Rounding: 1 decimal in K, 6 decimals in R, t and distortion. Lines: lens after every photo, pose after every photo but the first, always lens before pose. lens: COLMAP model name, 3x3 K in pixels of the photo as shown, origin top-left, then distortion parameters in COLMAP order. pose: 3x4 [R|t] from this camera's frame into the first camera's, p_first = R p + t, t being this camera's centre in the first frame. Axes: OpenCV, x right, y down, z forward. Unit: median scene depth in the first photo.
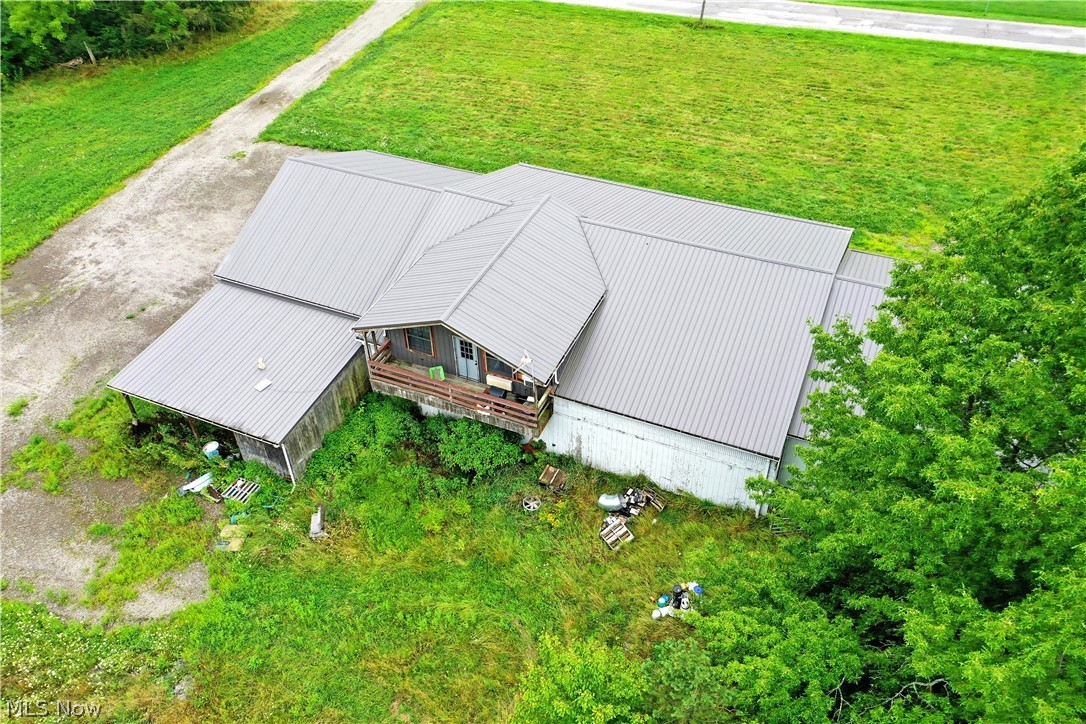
lens RADIAL K [[861.0, 0, 542.7], [0, 861.0, 359.8], [0, 0, 1]] dist [0.021056, -0.003449]
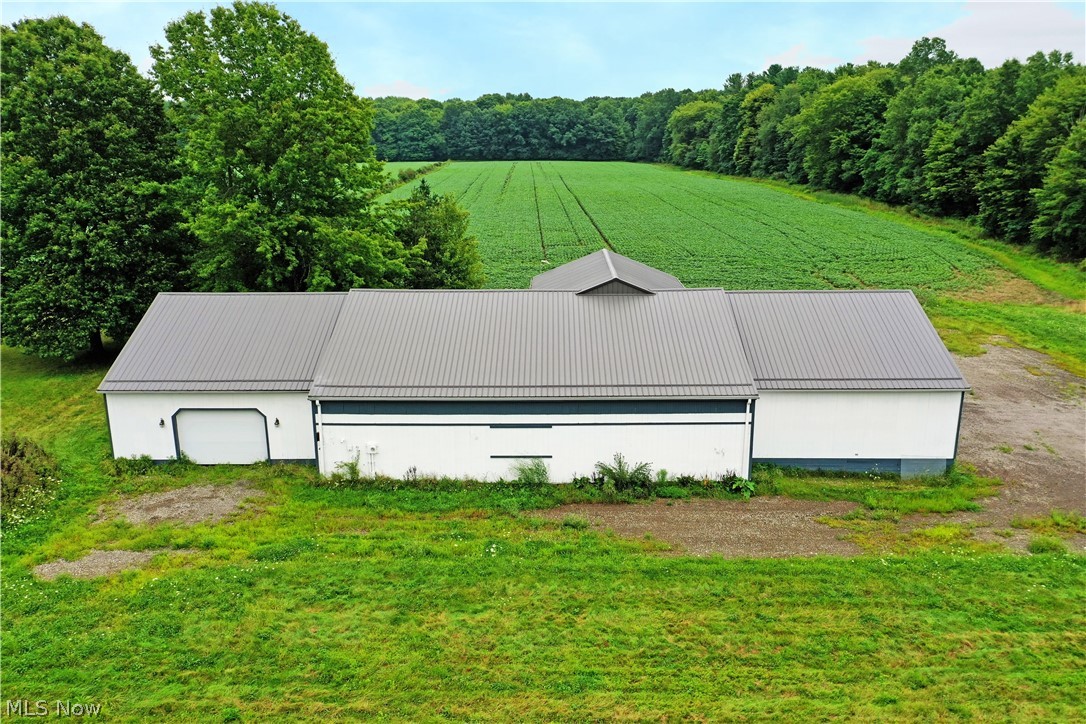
lens RADIAL K [[861.0, 0, 539.0], [0, 861.0, 364.6], [0, 0, 1]] dist [0.021056, -0.003449]
pose [[-0.918469, 0.132337, -0.372695, 0.337327], [-0.238199, 0.567165, 0.788407, -0.634322], [0.315714, 0.812903, -0.489401, 1.059488]]
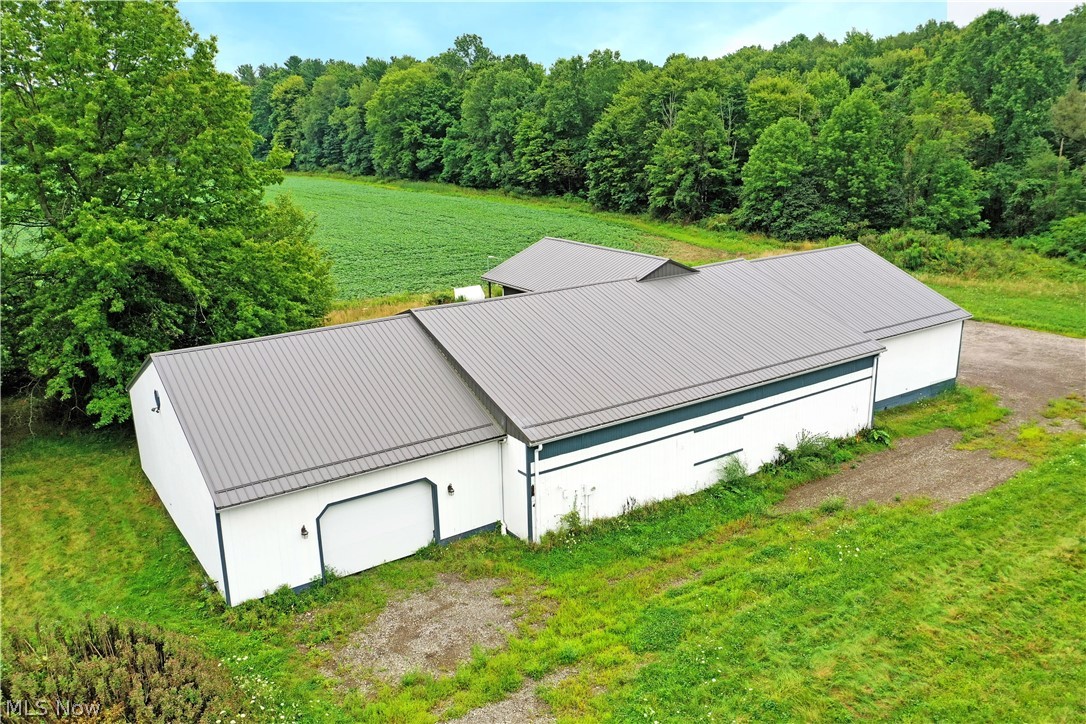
lens RADIAL K [[861.0, 0, 542.4], [0, 861.0, 364.2], [0, 0, 1]] dist [0.021056, -0.003449]
pose [[-0.525567, 0.268605, -0.807236, 0.627258], [-0.532470, 0.636169, 0.558359, -0.401966], [0.663517, 0.723284, -0.191326, 0.796306]]
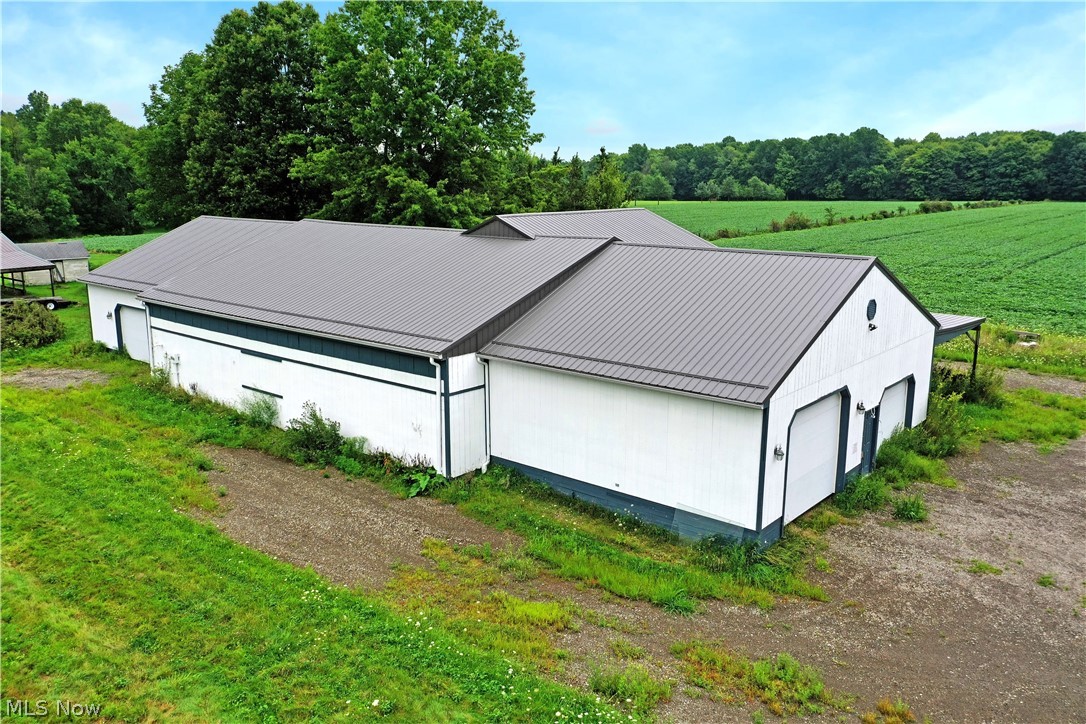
lens RADIAL K [[861.0, 0, 538.2], [0, 861.0, 361.0], [0, 0, 1]] dist [0.021056, -0.003449]
pose [[-0.959168, -0.038292, 0.280234, -0.185256], [0.200334, 0.607435, 0.768693, -0.500161], [-0.199658, 0.793446, -0.574961, 1.068043]]
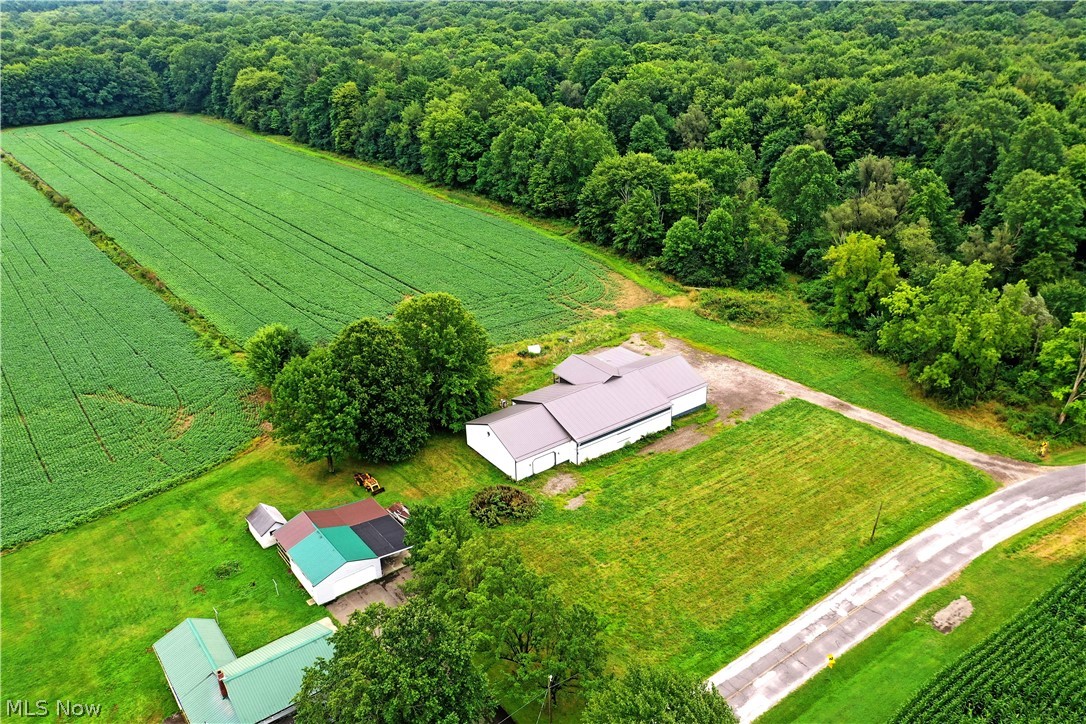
lens RADIAL K [[861.0, 0, 540.8], [0, 861.0, 359.7], [0, 0, 1]] dist [0.021056, -0.003449]
pose [[-0.500091, 0.399549, -0.768290, 1.806880], [-0.537781, 0.552096, 0.637167, -1.481460], [0.678750, 0.731813, -0.061229, 0.653210]]
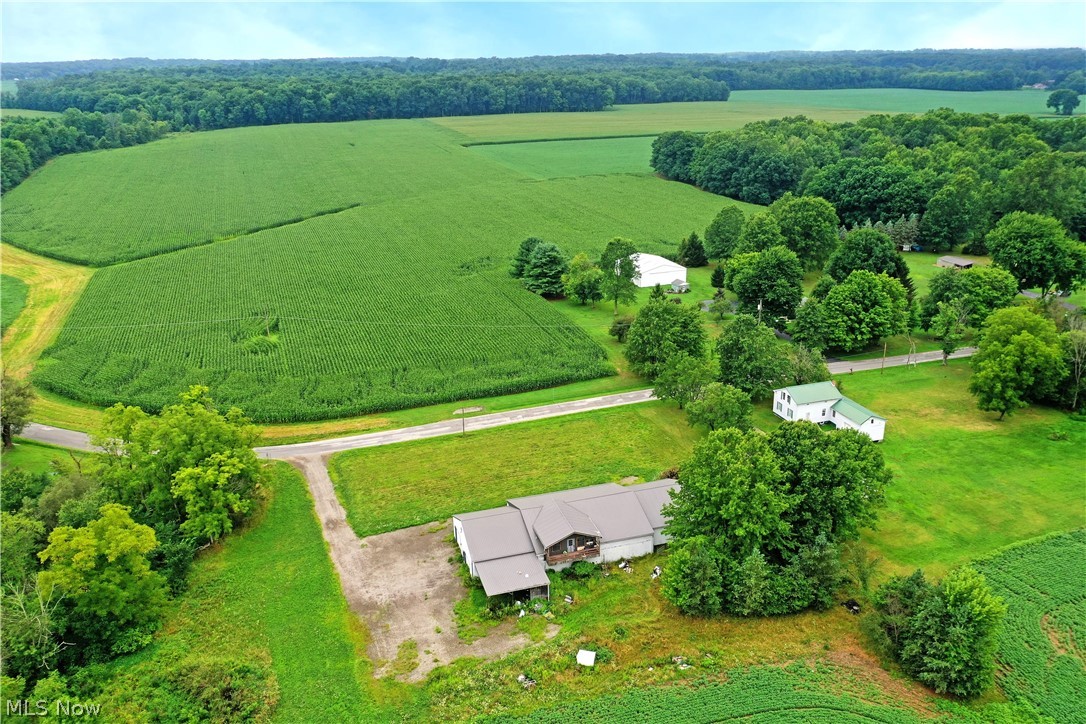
lens RADIAL K [[861.0, 0, 540.2], [0, 861.0, 367.3], [0, 0, 1]] dist [0.021056, -0.003449]
pose [[0.750668, -0.220412, 0.622829, -1.340516], [0.433708, 0.875544, -0.212885, 0.033959], [-0.498392, 0.429932, 0.752837, -1.145126]]
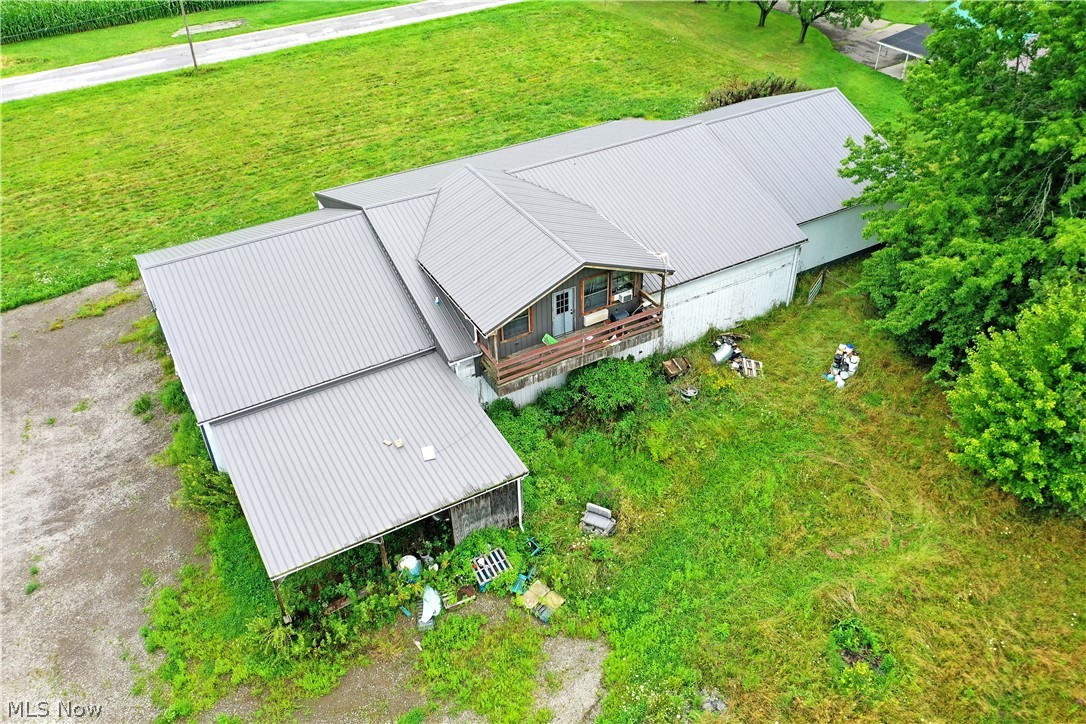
lens RADIAL K [[861.0, 0, 539.0], [0, 861.0, 361.1], [0, 0, 1]] dist [0.021056, -0.003449]
pose [[0.592290, -0.478557, 0.648210, -0.469237], [0.530741, 0.837032, 0.133004, -0.061152], [-0.606223, 0.265255, 0.749756, 0.180276]]
